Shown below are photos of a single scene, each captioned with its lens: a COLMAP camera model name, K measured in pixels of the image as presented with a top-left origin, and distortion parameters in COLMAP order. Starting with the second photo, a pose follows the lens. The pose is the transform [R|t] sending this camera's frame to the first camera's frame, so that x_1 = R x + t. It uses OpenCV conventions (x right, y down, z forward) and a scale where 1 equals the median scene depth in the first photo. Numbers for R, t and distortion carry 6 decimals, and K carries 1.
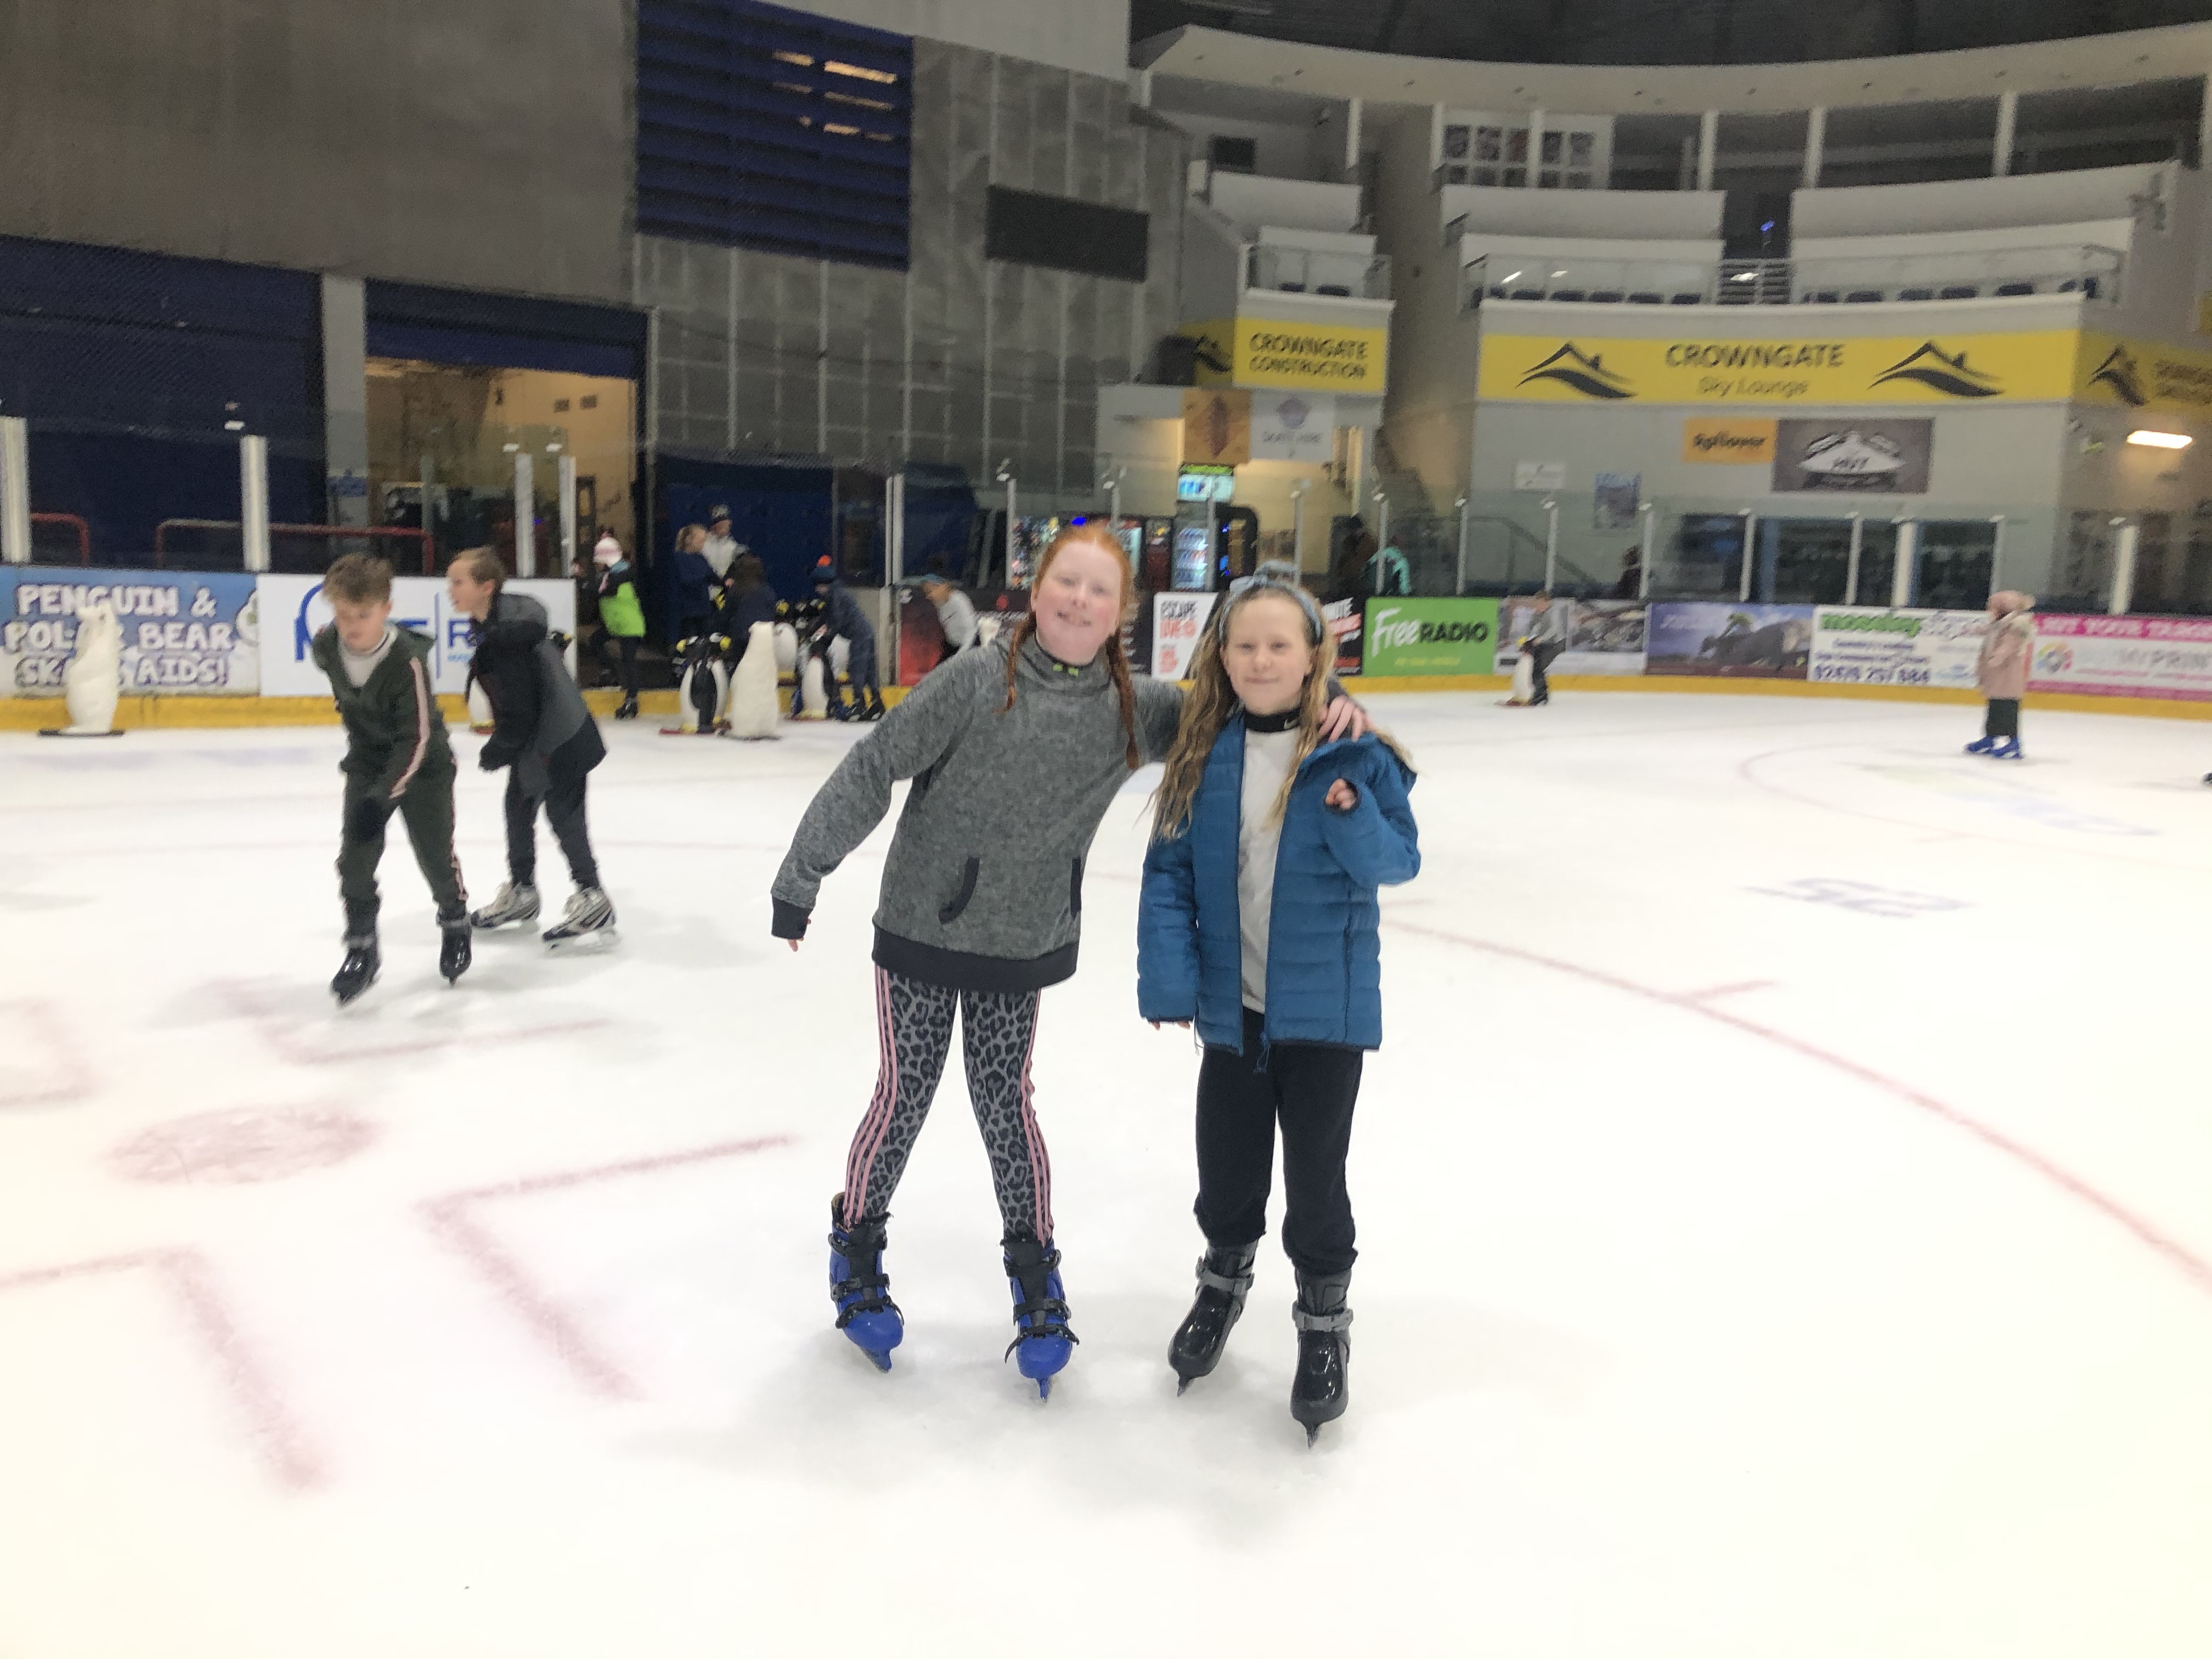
lens RADIAL K [[1841.3, 0, 1095.1], [0, 1841.3, 805.8], [0, 0, 1]] dist [0.035809, -0.022521]
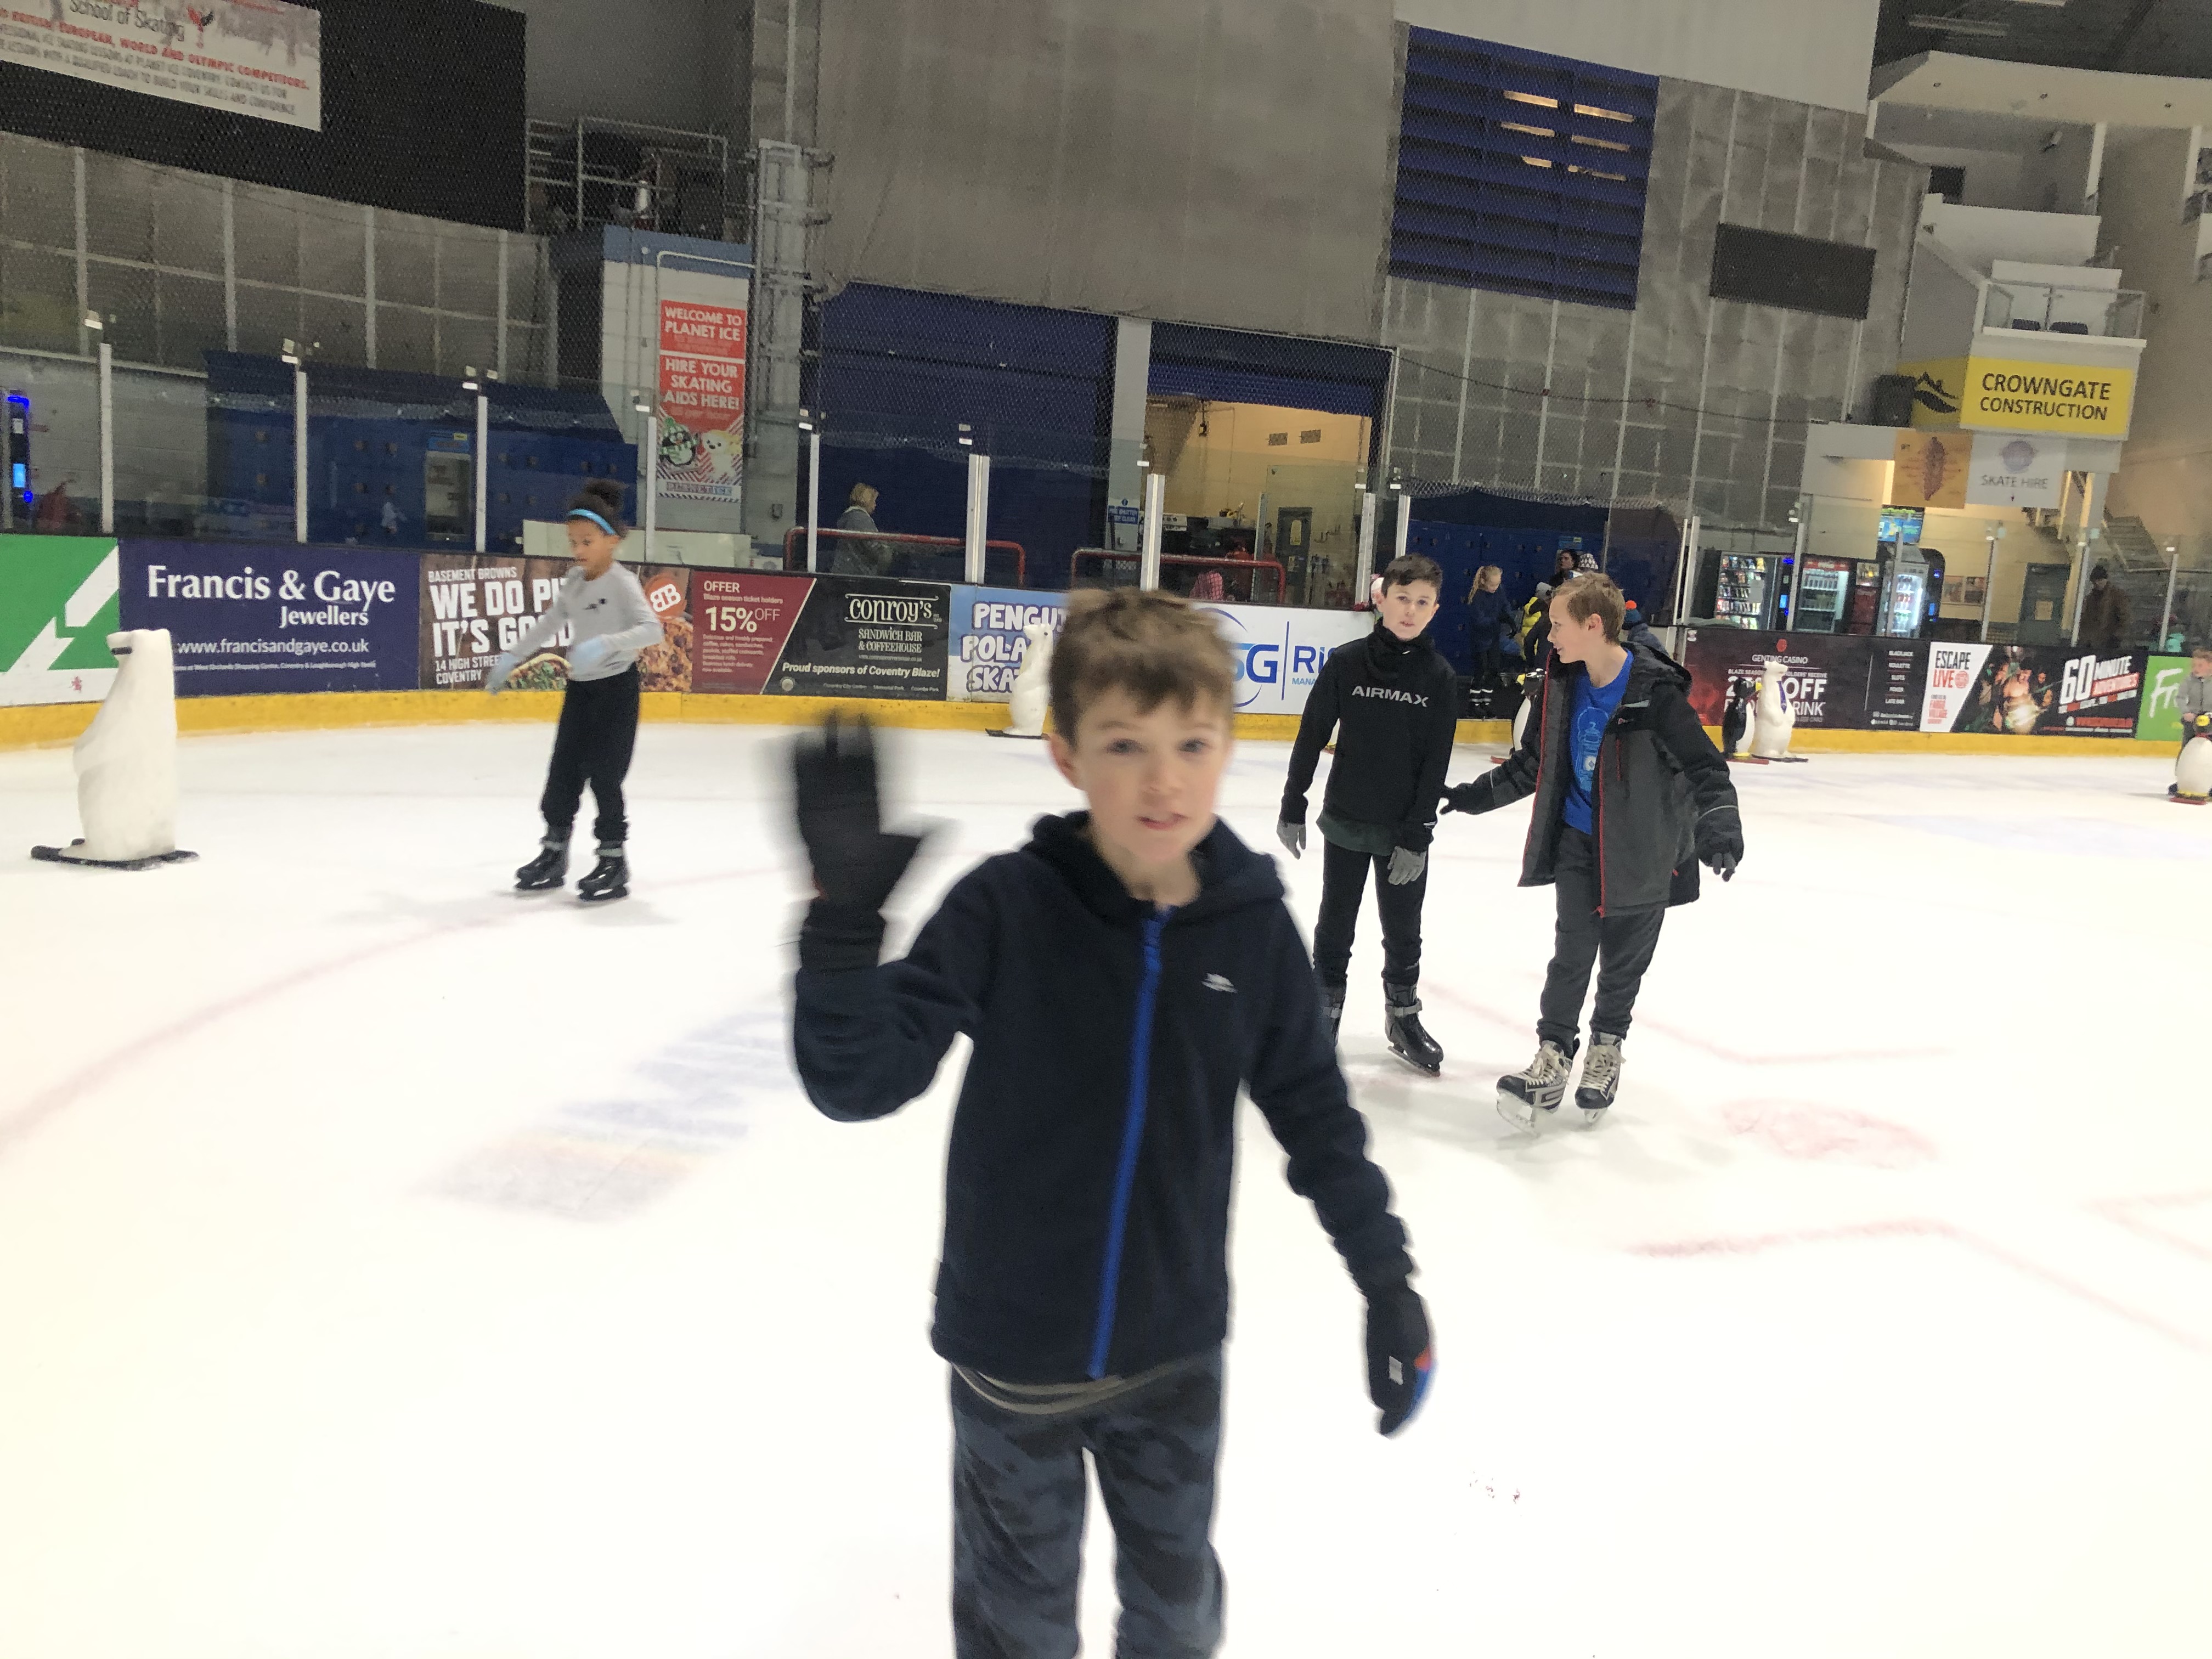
lens RADIAL K [[1841.3, 0, 1119.0], [0, 1841.3, 837.3], [0, 0, 1]] dist [0.035809, -0.022521]
pose [[0.970719, 0.068953, -0.230109, -0.119914], [-0.067593, 0.997618, 0.013793, 0.002107], [0.230512, 0.002164, 0.973067, -0.044348]]
